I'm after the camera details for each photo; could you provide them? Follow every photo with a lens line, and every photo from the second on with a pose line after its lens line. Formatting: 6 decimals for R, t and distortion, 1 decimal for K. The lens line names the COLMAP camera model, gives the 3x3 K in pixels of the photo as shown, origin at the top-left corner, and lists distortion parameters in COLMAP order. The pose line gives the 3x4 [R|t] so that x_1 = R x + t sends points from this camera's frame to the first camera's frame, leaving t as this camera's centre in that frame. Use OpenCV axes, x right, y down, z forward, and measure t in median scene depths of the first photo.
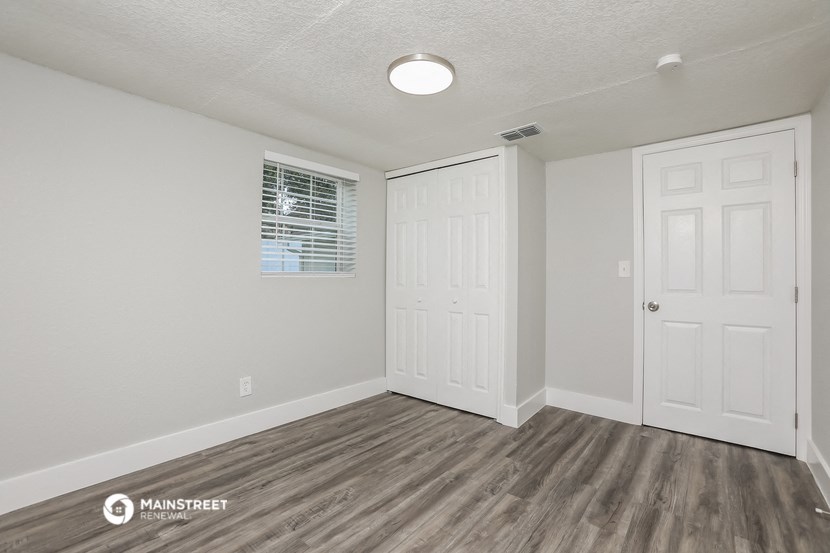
lens RADIAL K [[390.0, 0, 418.2], [0, 390.0, 273.8], [0, 0, 1]] dist [-0.003688, 0.001975]
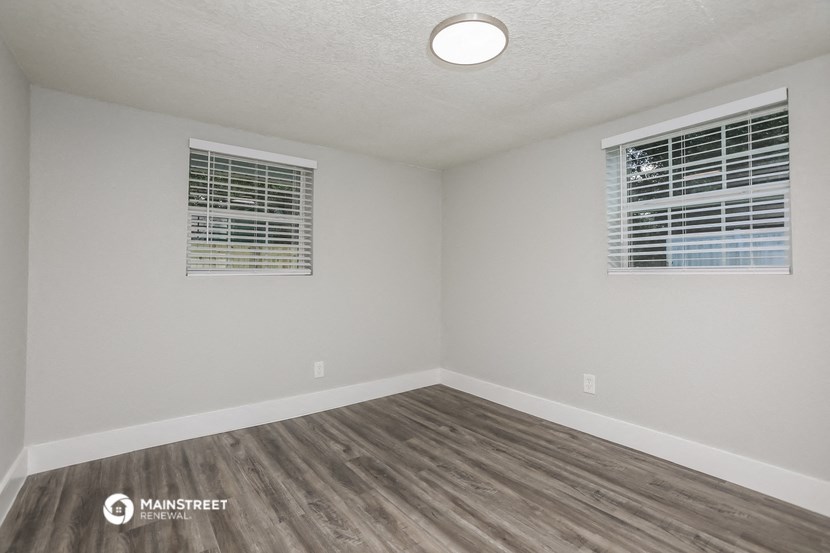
lens RADIAL K [[390.0, 0, 417.5], [0, 390.0, 271.9], [0, 0, 1]] dist [-0.003688, 0.001975]
pose [[-0.236034, -0.018033, -0.971577, 0.521833], [0.009757, 0.999733, -0.020926, 0.013023], [0.971696, -0.014419, -0.235796, 0.658279]]
